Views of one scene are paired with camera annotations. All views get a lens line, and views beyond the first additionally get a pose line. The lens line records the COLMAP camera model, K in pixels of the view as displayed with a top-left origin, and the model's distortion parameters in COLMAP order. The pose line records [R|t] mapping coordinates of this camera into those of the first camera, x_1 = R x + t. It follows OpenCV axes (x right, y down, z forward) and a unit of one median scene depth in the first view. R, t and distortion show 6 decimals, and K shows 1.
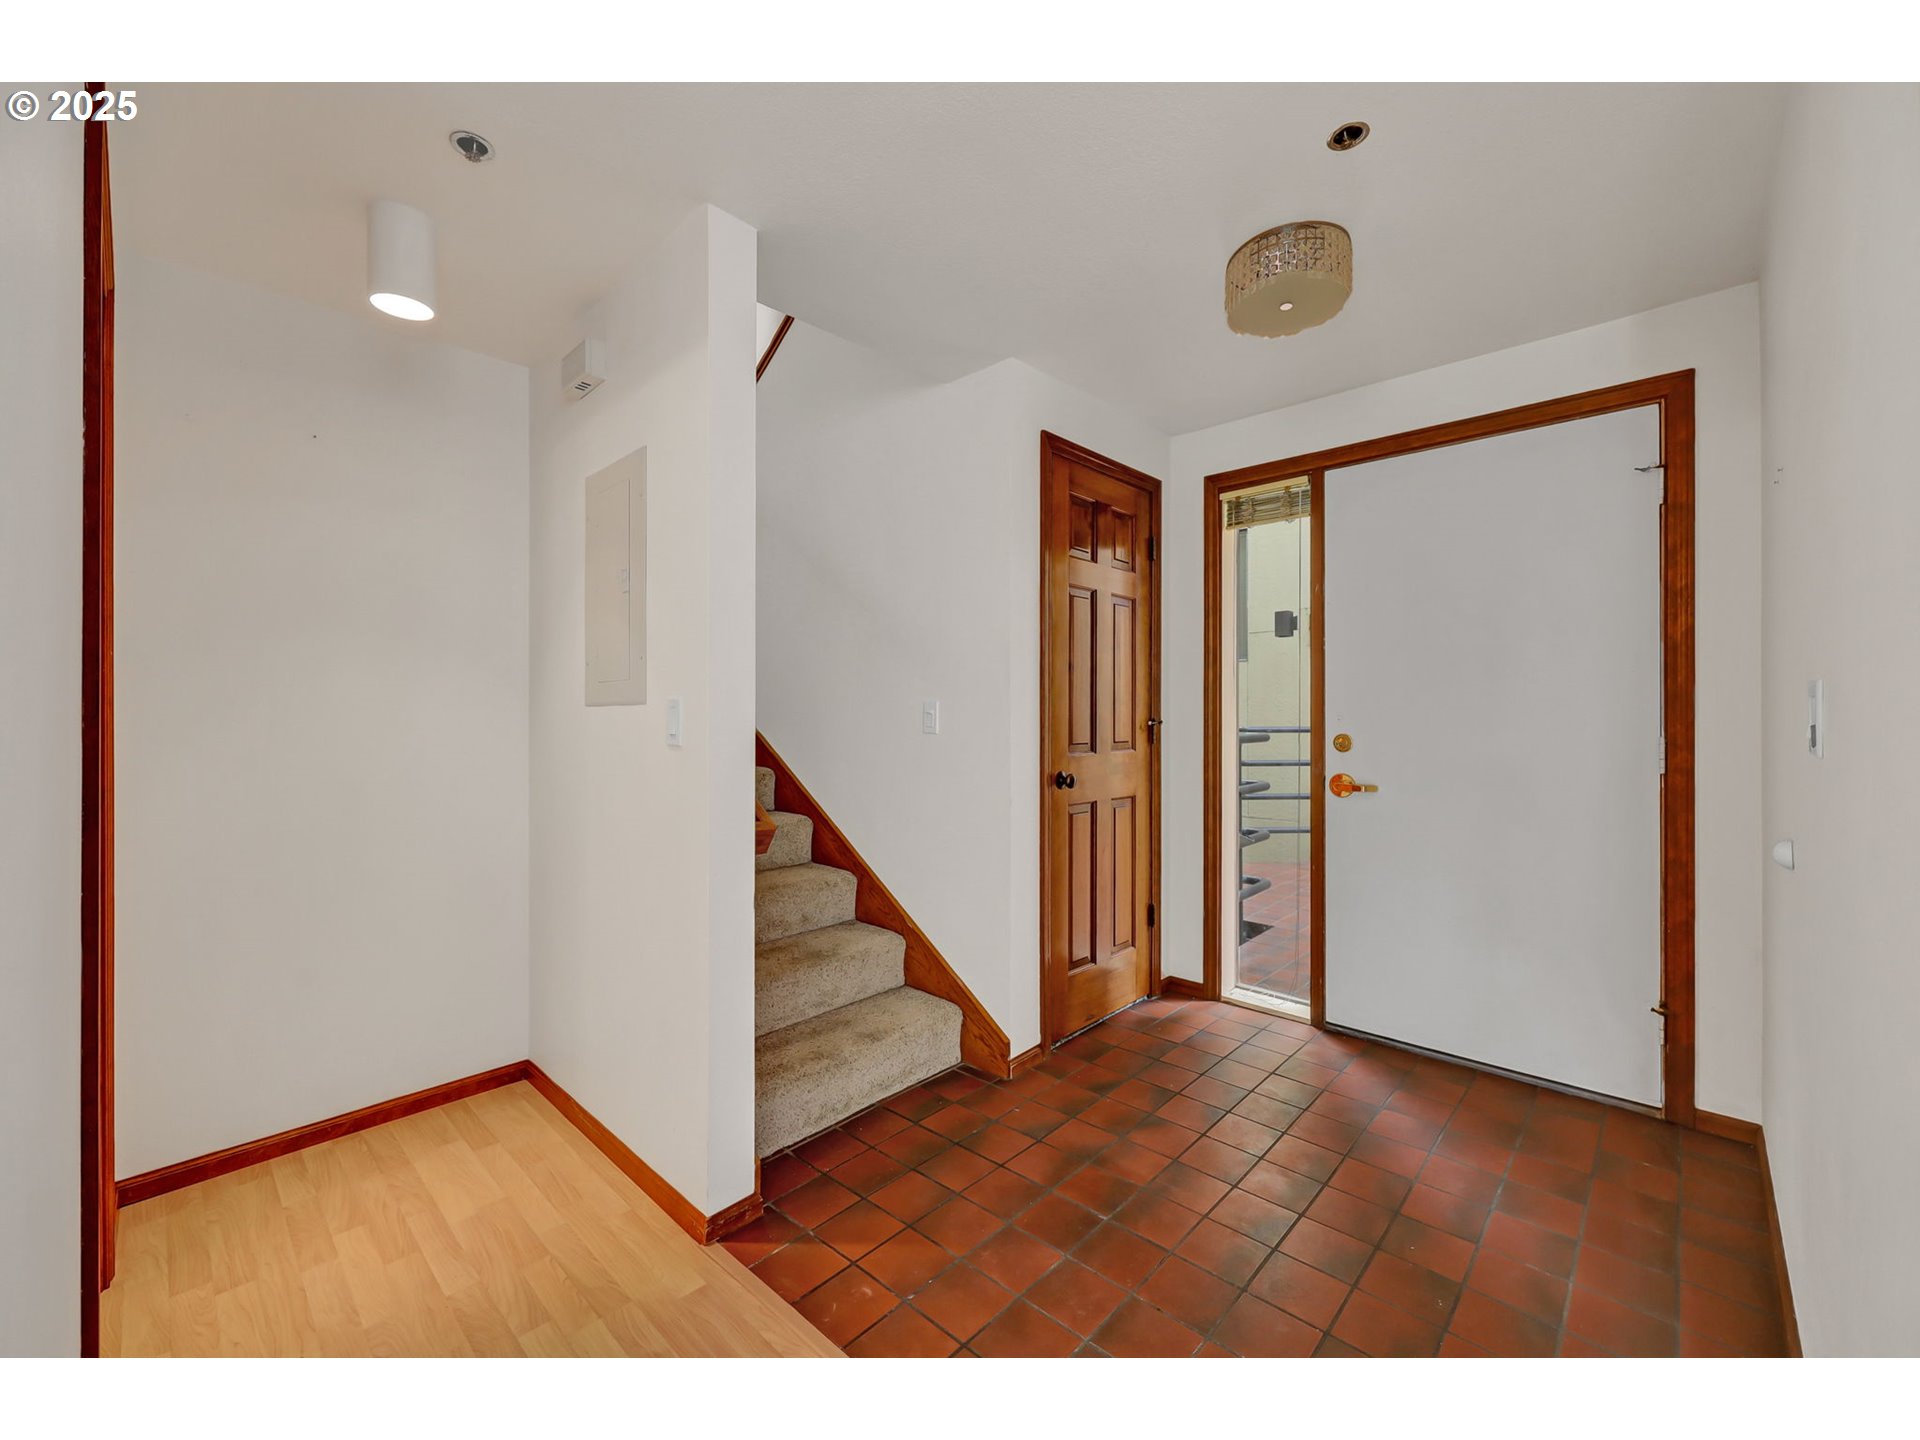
lens RADIAL K [[774.9, 0, 961.6], [0, 774.9, 709.0], [0, 0, 1]] dist [0.000874, 0.000727]
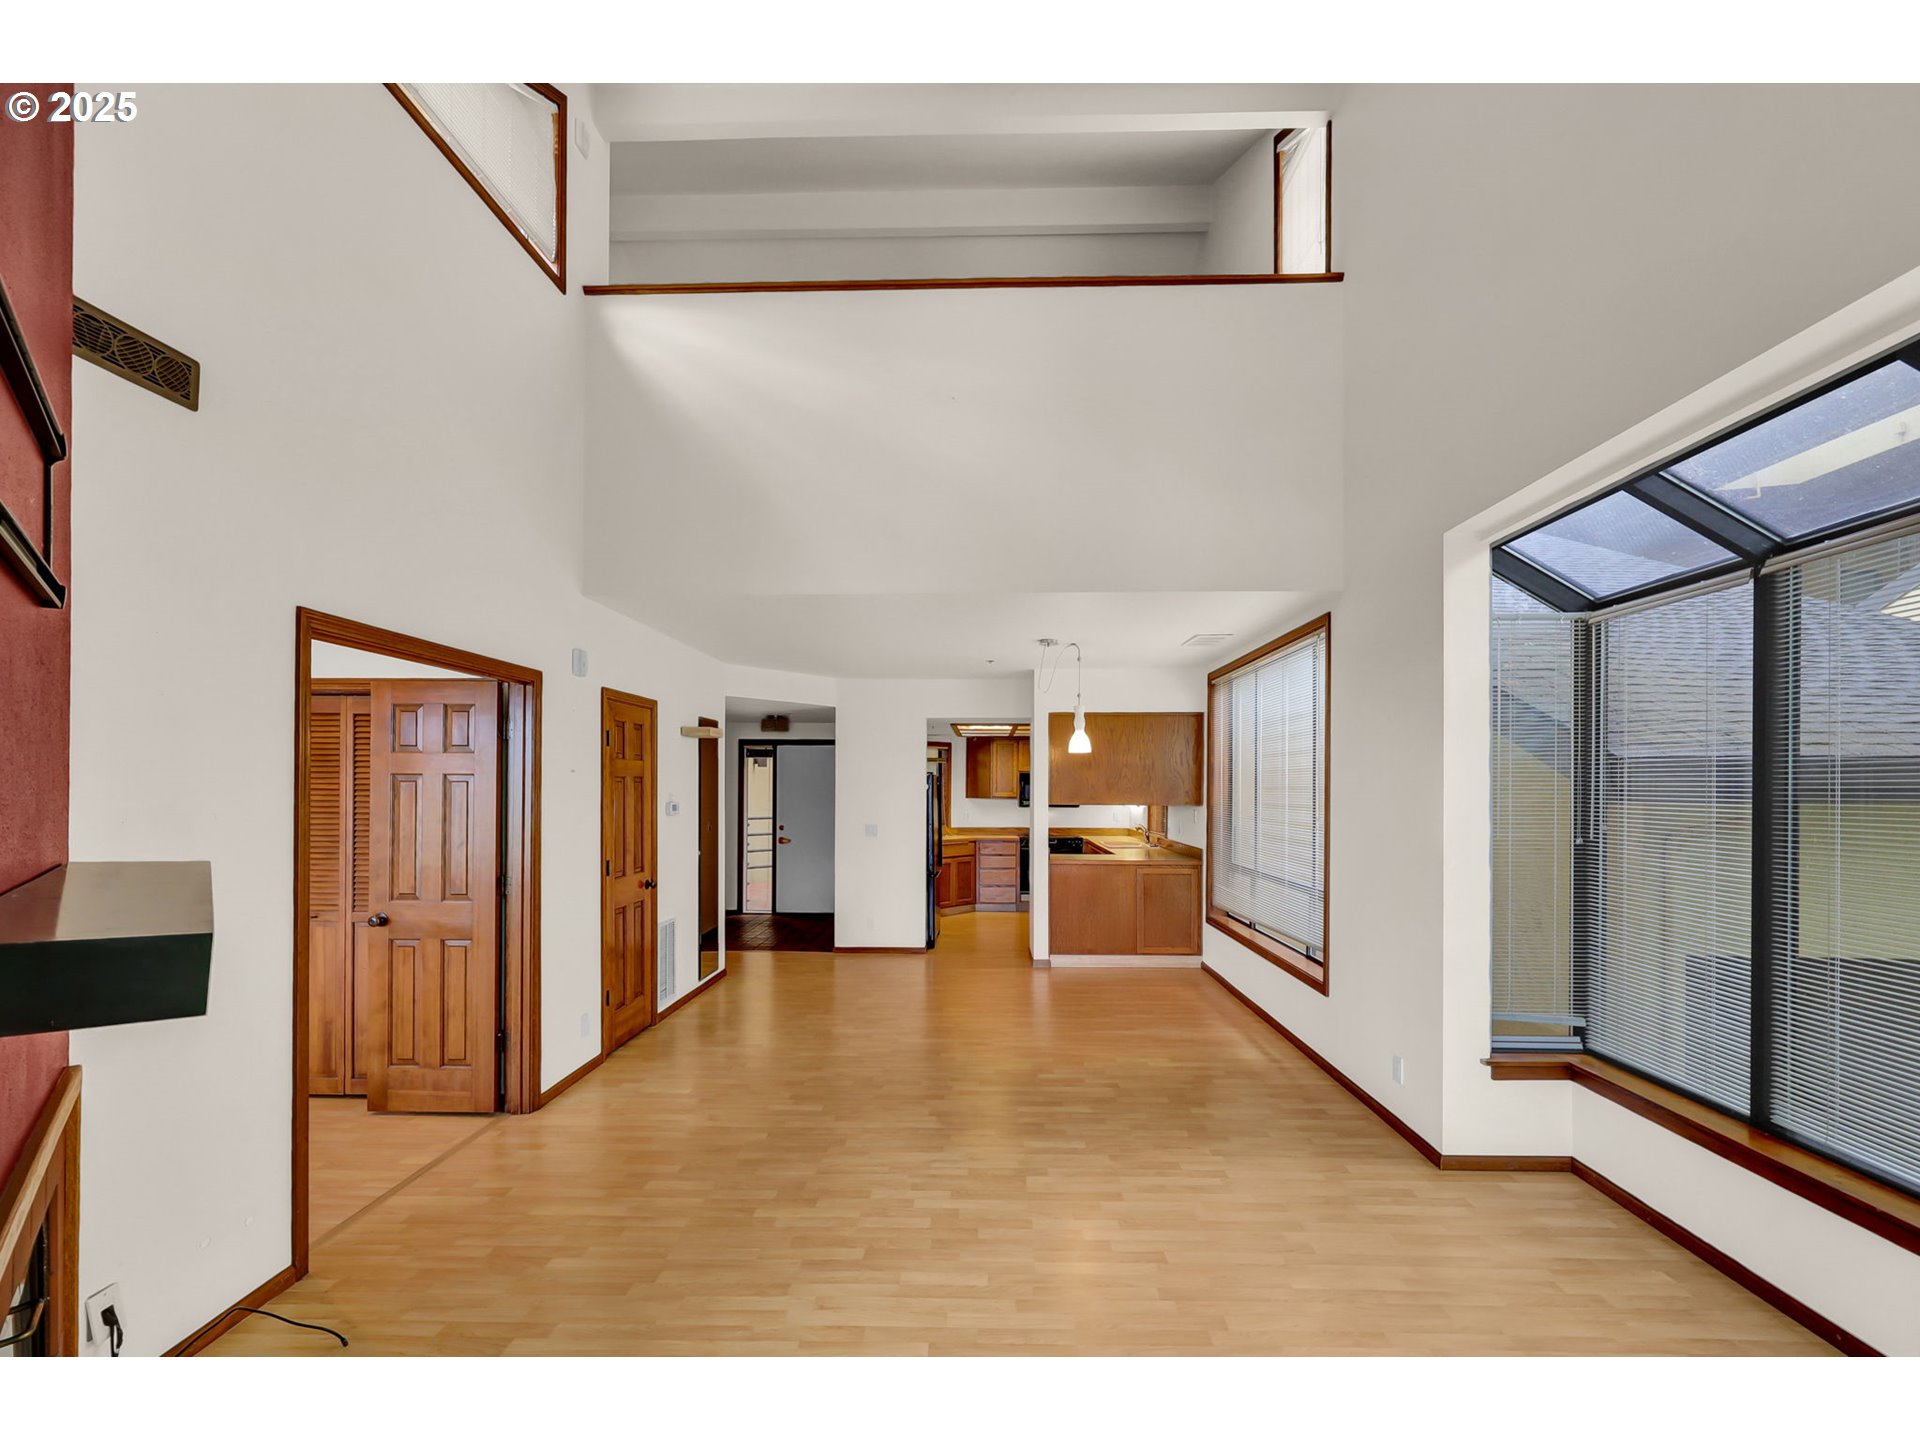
lens RADIAL K [[794.2, 0, 971.3], [0, 794.2, 784.8], [0, 0, 1]] dist [0.001470, 0.000805]
pose [[0.748509, 0.008070, 0.663076, -1.175177], [-0.004993, 0.999966, -0.006533, -0.124081], [-0.663106, 0.001579, 0.748524, -2.117175]]
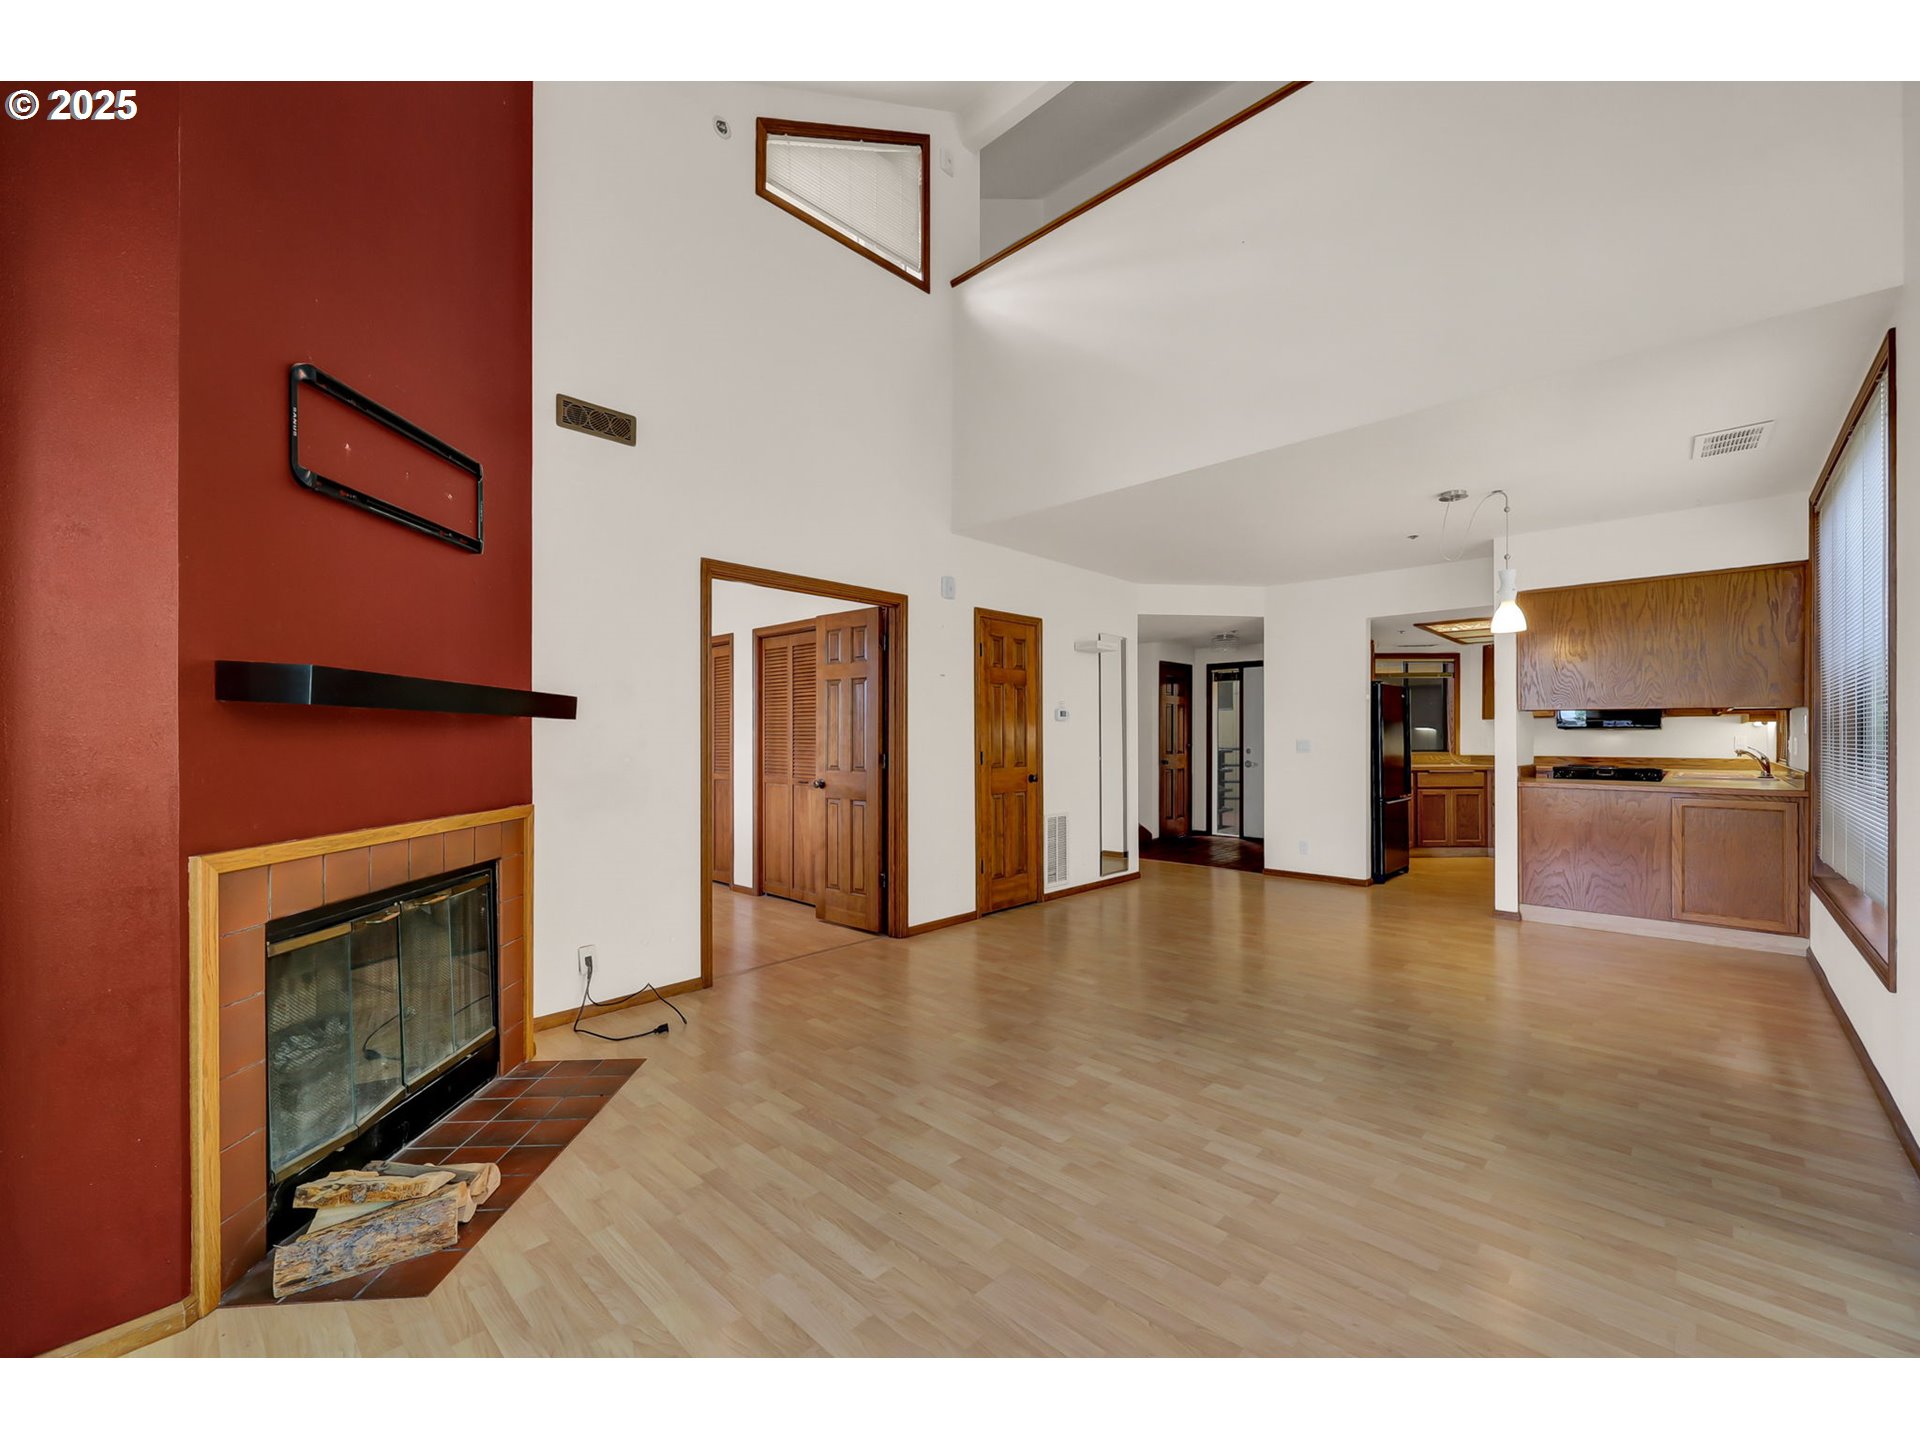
lens RADIAL K [[774.9, 0, 973.8], [0, 774.9, 735.8], [0, 0, 1]] dist [0.000874, 0.000727]
pose [[0.999987, 0.001856, -0.004761, -0.659933], [-0.001870, 0.999994, -0.002936, -0.010016], [0.004755, 0.002944, 0.999984, -2.306055]]
